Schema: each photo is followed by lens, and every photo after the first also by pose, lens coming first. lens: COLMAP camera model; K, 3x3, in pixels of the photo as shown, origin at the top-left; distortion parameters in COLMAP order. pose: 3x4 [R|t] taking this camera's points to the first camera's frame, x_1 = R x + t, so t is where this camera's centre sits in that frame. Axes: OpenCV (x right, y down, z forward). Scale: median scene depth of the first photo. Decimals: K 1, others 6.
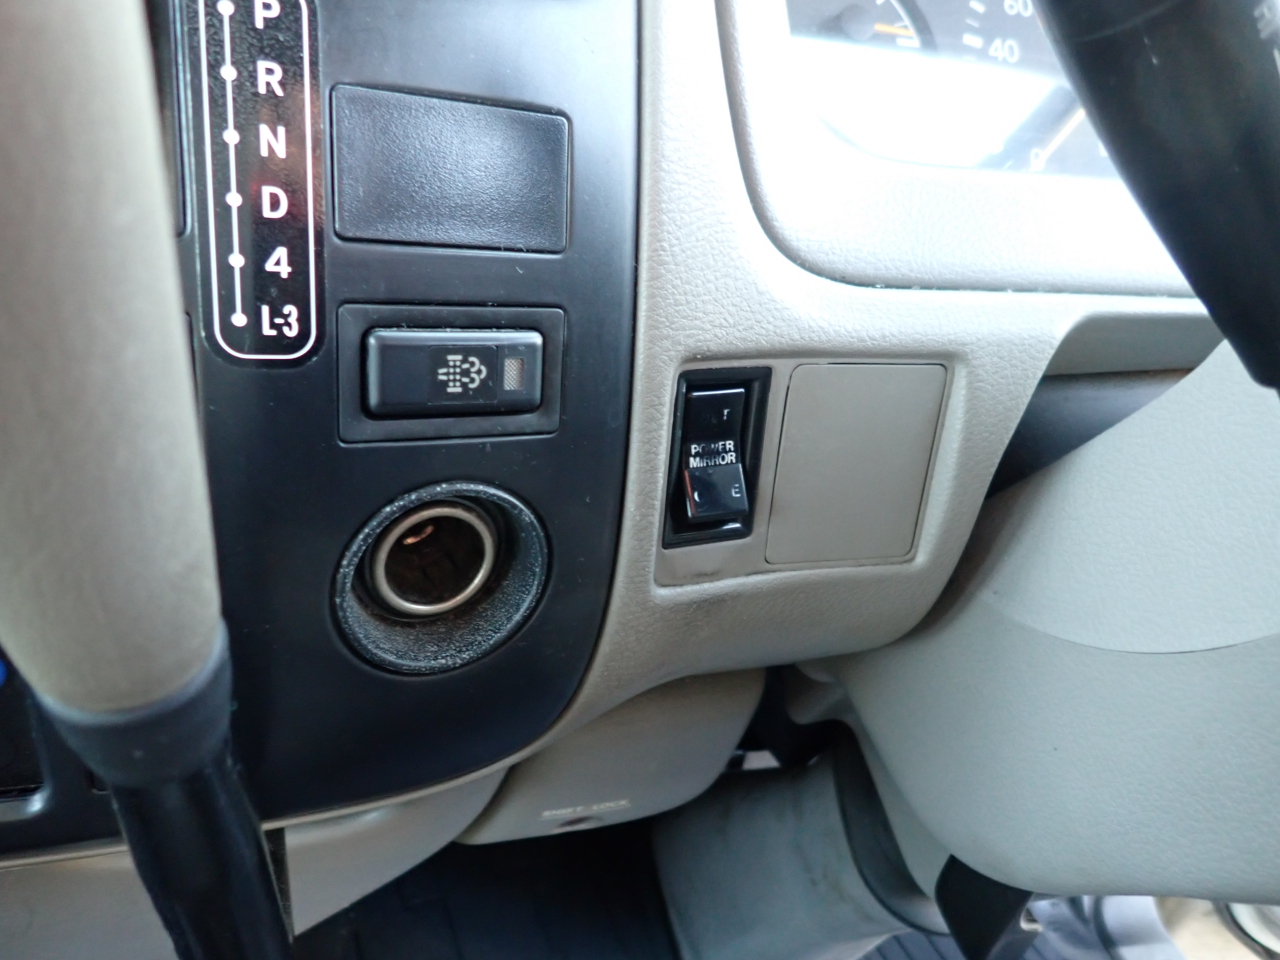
lens RADIAL K [[929.4, 0, 637.0], [0, 929.4, 473.9], [0, 0, 1]] dist [0.003054, -0.006795]
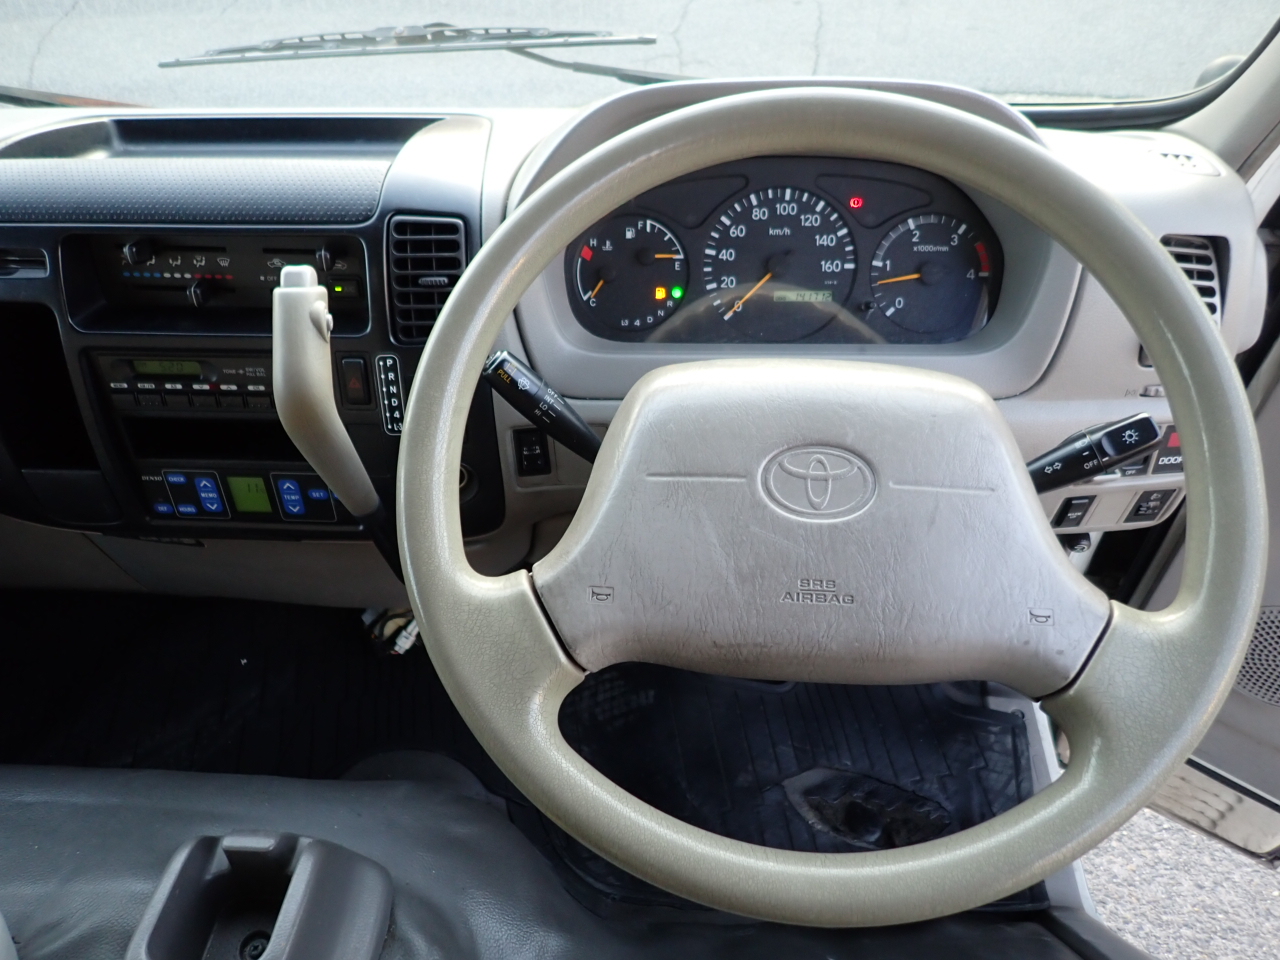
lens RADIAL K [[929.4, 0, 642.0], [0, 929.4, 481.5], [0, 0, 1]] dist [0.003054, -0.006795]
pose [[0.931805, 0.109140, -0.346161, 1.573079], [-0.021073, 0.968379, 0.248592, -0.729597], [0.362347, -0.224345, 0.904640, -1.830603]]
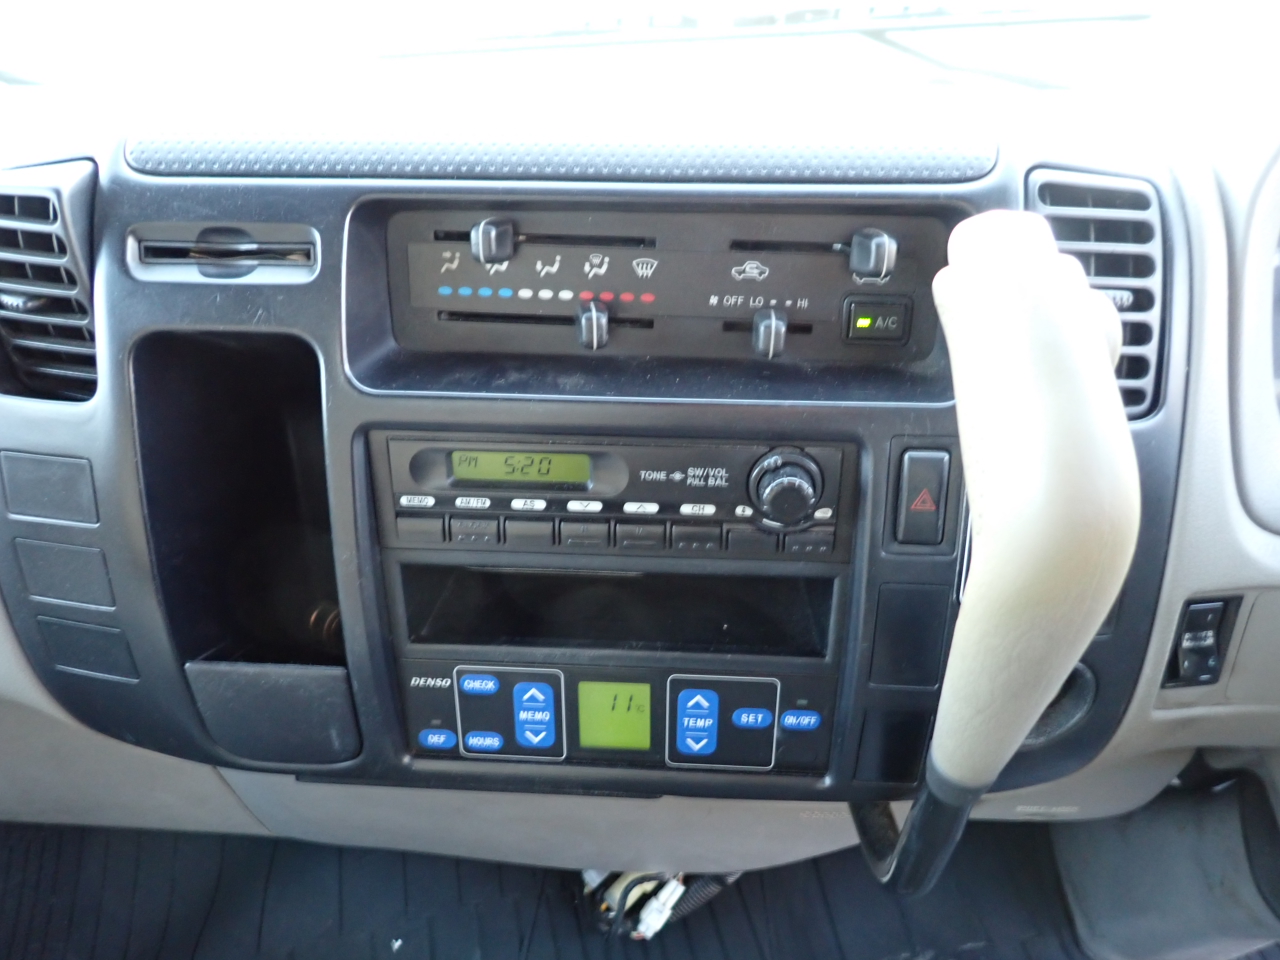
lens RADIAL K [[929.4, 0, 638.7], [0, 929.4, 477.5], [0, 0, 1]] dist [0.003054, -0.006795]
pose [[0.936434, 0.062612, -0.345212, -0.303103], [-0.036806, 0.996049, 0.080815, -0.407661], [0.348908, -0.062972, 0.935039, -0.903616]]
